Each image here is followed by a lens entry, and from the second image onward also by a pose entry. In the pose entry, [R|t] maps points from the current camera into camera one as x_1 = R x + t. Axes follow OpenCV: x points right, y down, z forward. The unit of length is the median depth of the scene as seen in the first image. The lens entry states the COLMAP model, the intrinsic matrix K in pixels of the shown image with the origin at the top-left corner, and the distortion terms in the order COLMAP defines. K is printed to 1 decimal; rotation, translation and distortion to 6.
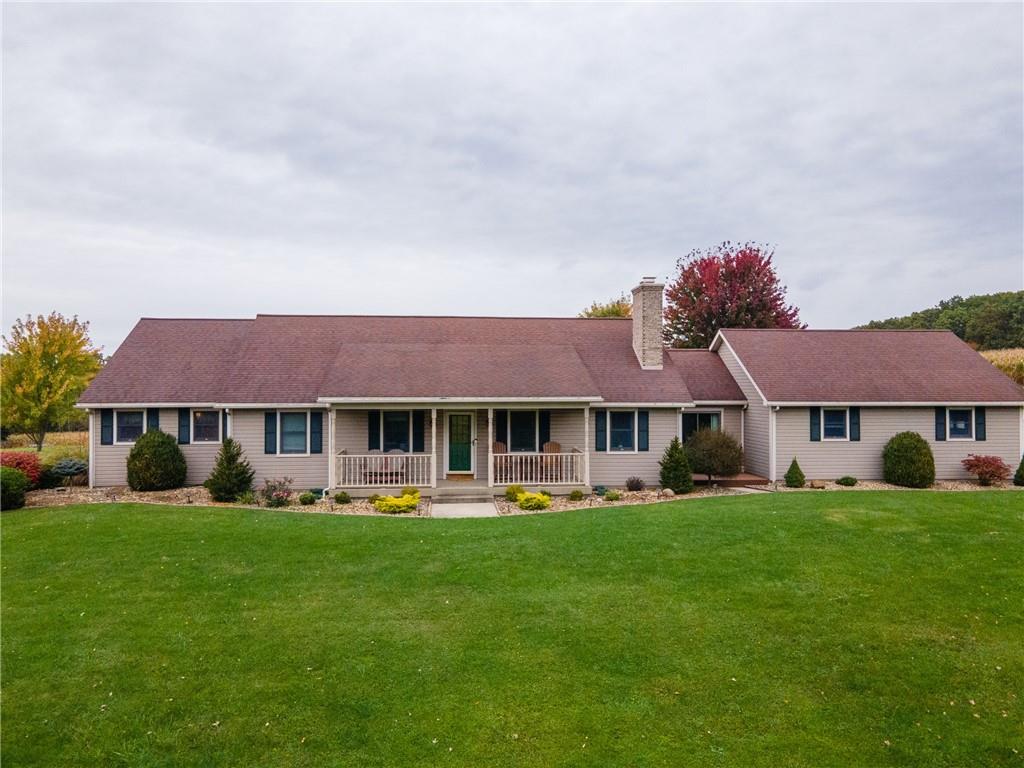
lens RADIAL K [[748.6, 0, 504.7], [0, 748.6, 392.7], [0, 0, 1]] dist [0.030650, 0.020218]
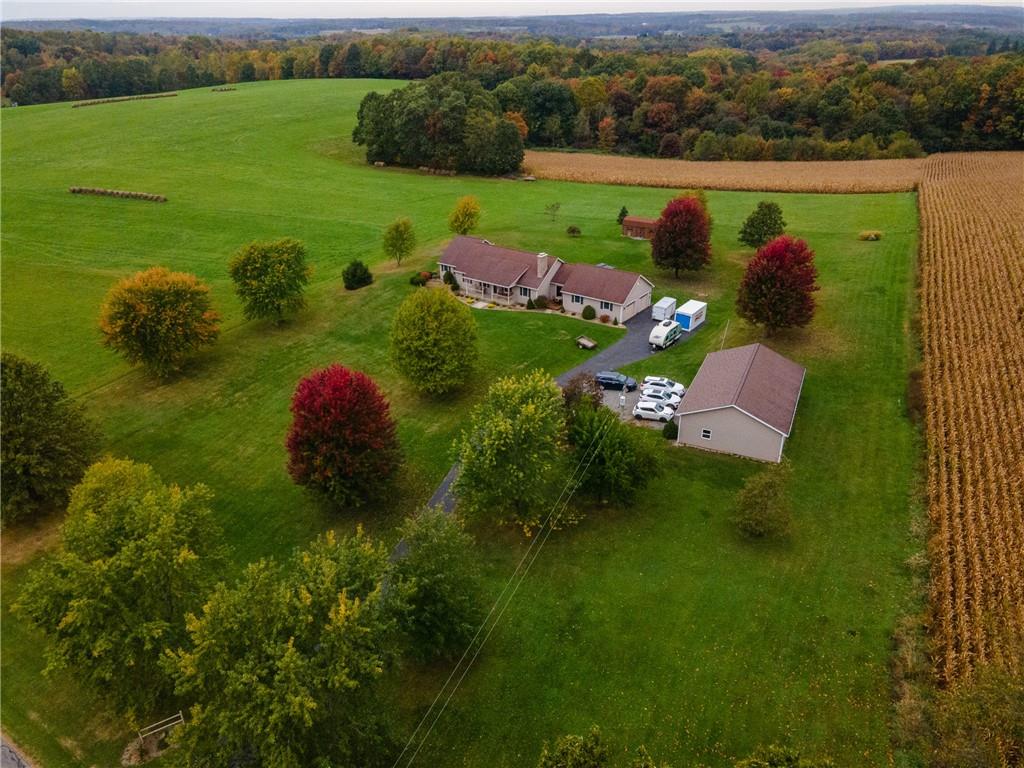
lens RADIAL K [[748.6, 0, 508.7], [0, 748.6, 385.3], [0, 0, 1]] dist [0.030650, 0.020218]
pose [[0.755909, 0.284970, -0.589401, 2.781350], [0.004159, 0.898184, 0.439599, -1.362329], [0.654663, -0.334749, 0.677761, -2.169990]]
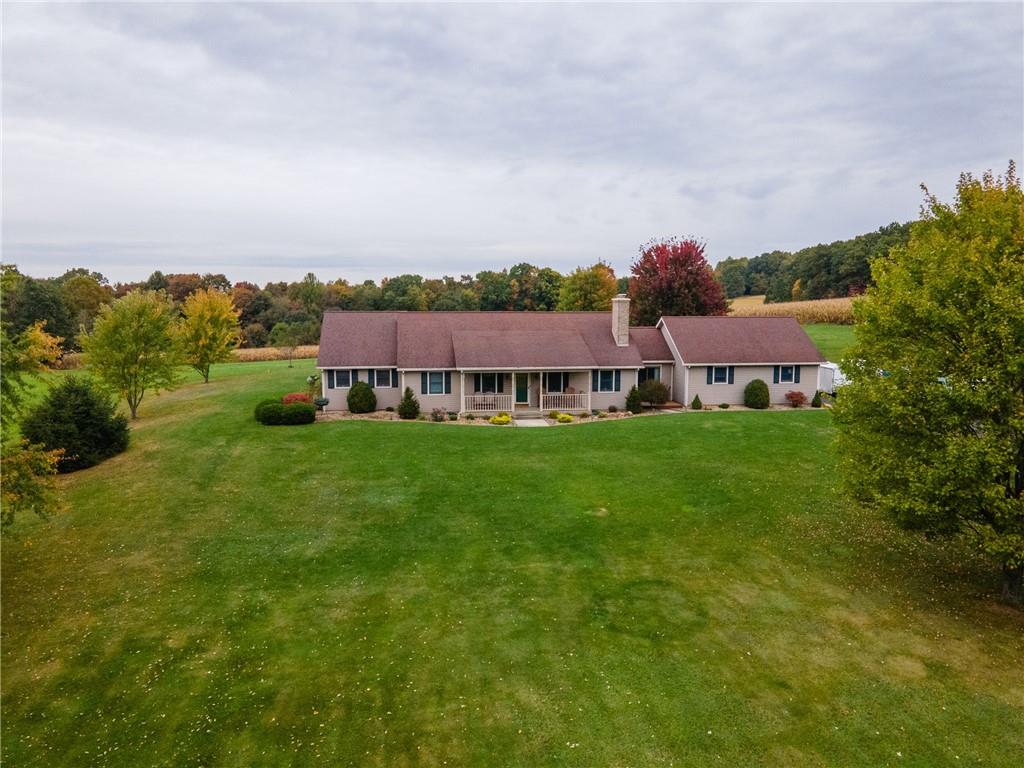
lens RADIAL K [[748.6, 0, 508.1], [0, 748.6, 380.9], [0, 0, 1]] dist [0.030650, 0.020218]
pose [[0.998723, -0.002783, 0.050435, -0.186057], [-0.002511, 0.994511, 0.104606, -0.145233], [-0.050450, -0.104599, 0.993234, -0.862343]]
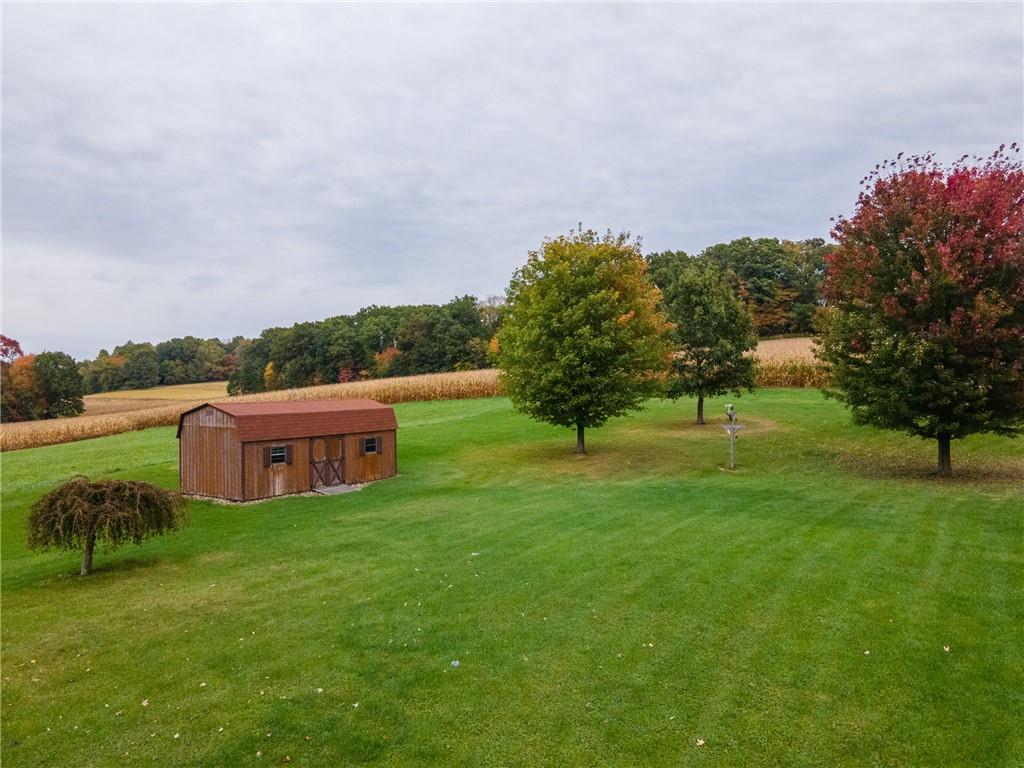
lens RADIAL K [[748.6, 0, 506.5], [0, 748.6, 380.5], [0, 0, 1]] dist [0.030650, 0.020218]
pose [[0.650311, 0.007322, 0.759632, -0.790116], [0.011311, 0.999749, -0.019320, -0.016105], [-0.759584, 0.021157, 0.650066, 1.700957]]
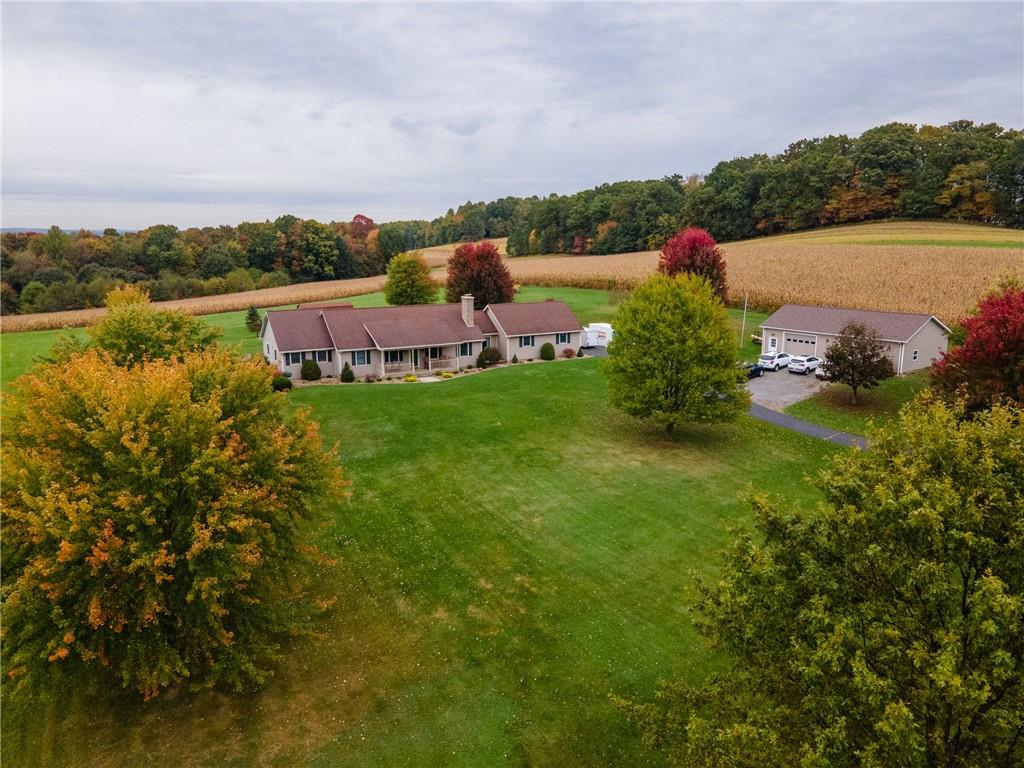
lens RADIAL K [[748.6, 0, 510.9], [0, 748.6, 387.5], [0, 0, 1]] dist [0.030650, 0.020218]
pose [[0.921241, -0.081685, 0.380319, -0.837453], [0.005082, 0.980147, 0.198207, -0.400248], [-0.388960, -0.180664, 0.903366, -1.856493]]
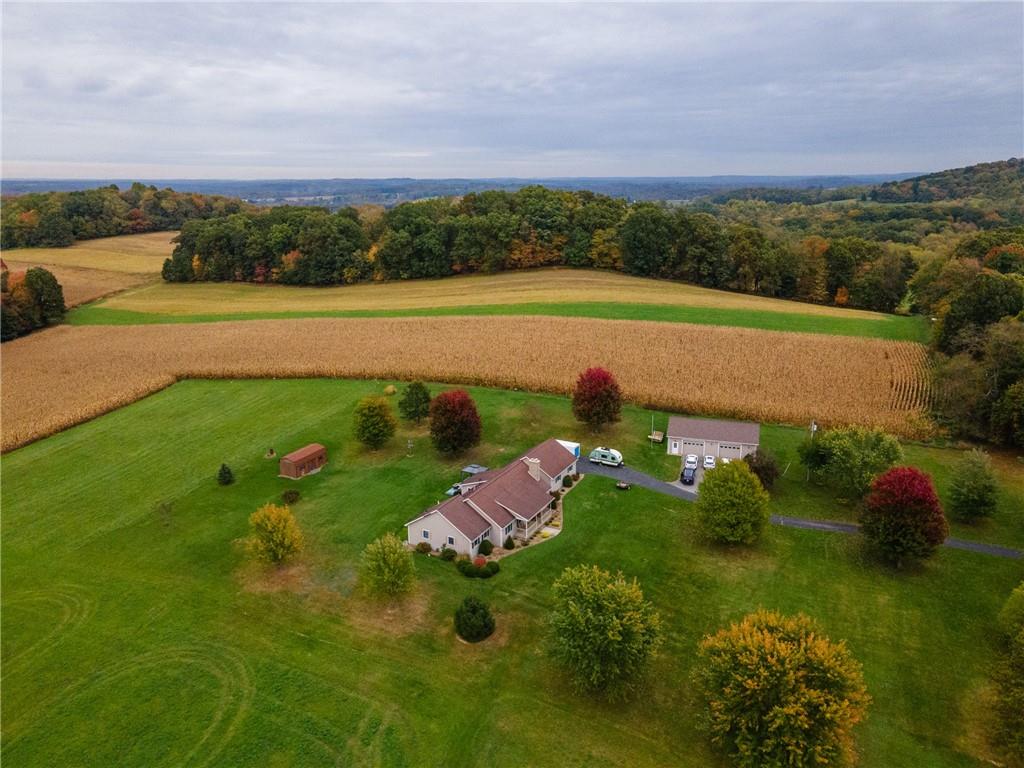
lens RADIAL K [[748.6, 0, 512.3], [0, 748.6, 378.1], [0, 0, 1]] dist [0.030650, 0.020218]
pose [[0.538287, -0.220101, 0.813513, -3.364385], [0.011073, 0.967057, 0.254317, -1.753940], [-0.842689, -0.127887, 0.522991, -1.063826]]
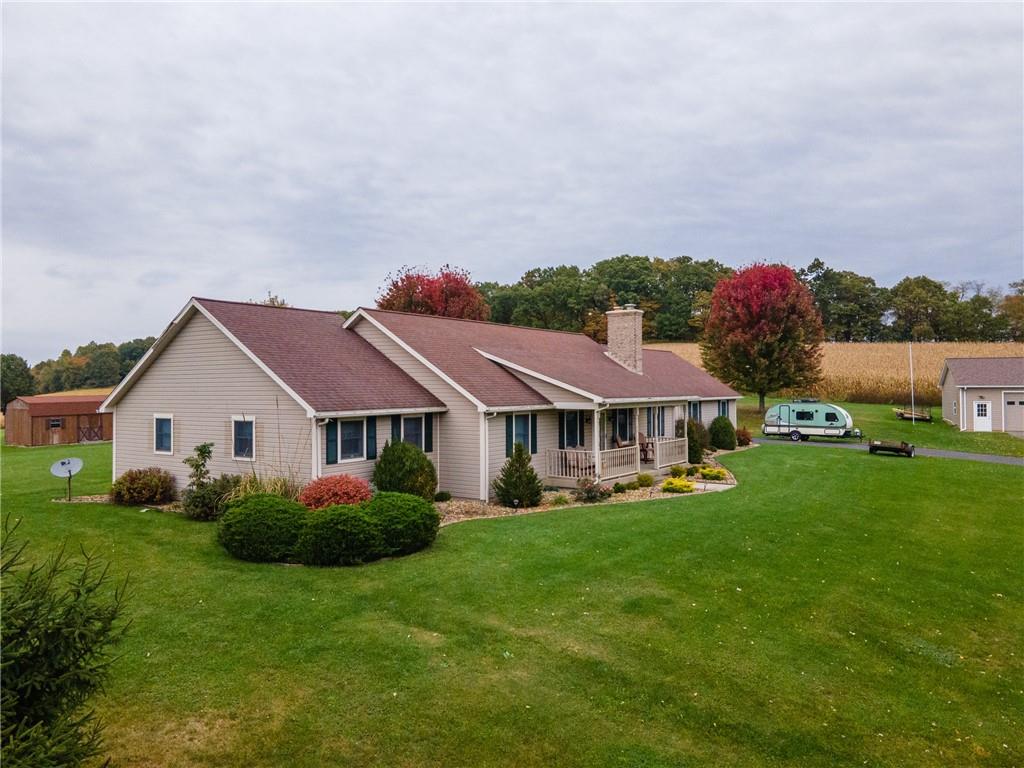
lens RADIAL K [[748.6, 0, 506.6], [0, 748.6, 352.4], [0, 0, 1]] dist [0.030650, 0.020218]
pose [[0.631197, 0.033993, 0.774878, -1.035458], [0.012116, 0.998485, -0.053672, -0.003482], [-0.775528, 0.043266, 0.629828, 0.360122]]
